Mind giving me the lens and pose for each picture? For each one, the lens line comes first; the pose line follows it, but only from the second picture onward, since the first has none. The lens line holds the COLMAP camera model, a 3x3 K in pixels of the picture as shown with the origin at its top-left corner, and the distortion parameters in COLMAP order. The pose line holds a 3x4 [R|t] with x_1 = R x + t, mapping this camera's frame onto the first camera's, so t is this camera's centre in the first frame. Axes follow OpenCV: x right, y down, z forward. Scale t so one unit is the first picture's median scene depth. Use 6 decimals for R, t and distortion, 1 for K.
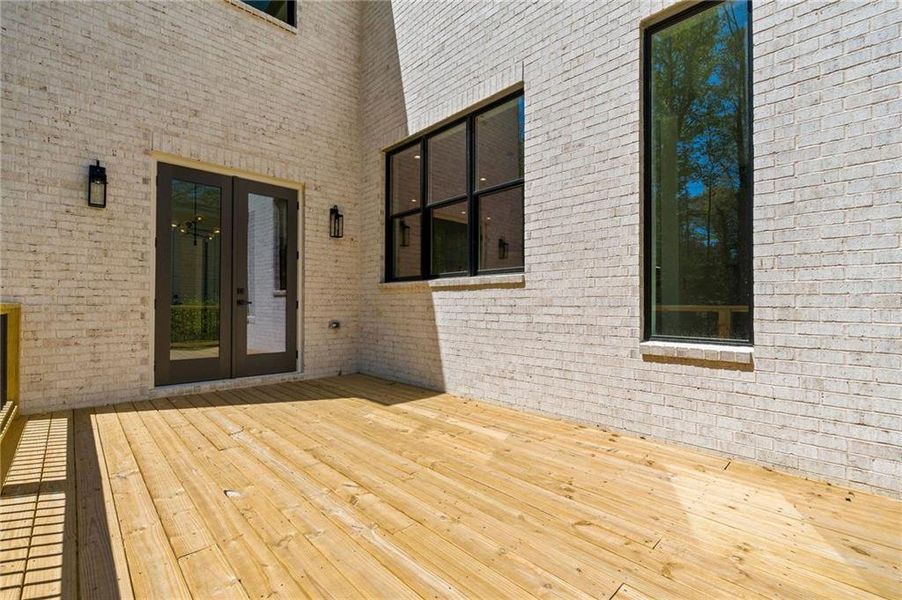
lens RADIAL K [[395.9, 0, 451.9], [0, 395.9, 300.2], [0, 0, 1]] dist [-0.001629, -0.000458]
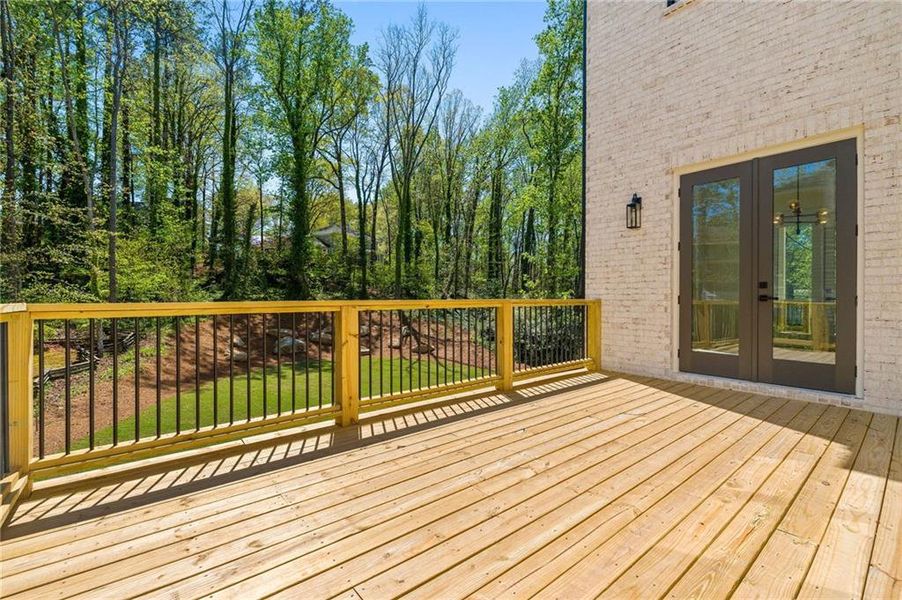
lens RADIAL K [[395.9, 0, 456.2], [0, 395.9, 297.1], [0, 0, 1]] dist [-0.001629, -0.000458]
pose [[-0.061954, -0.006291, -0.998059, 0.481540], [0.009358, 0.999933, -0.006883, 0.004066], [0.998035, -0.009766, -0.061890, 0.458340]]
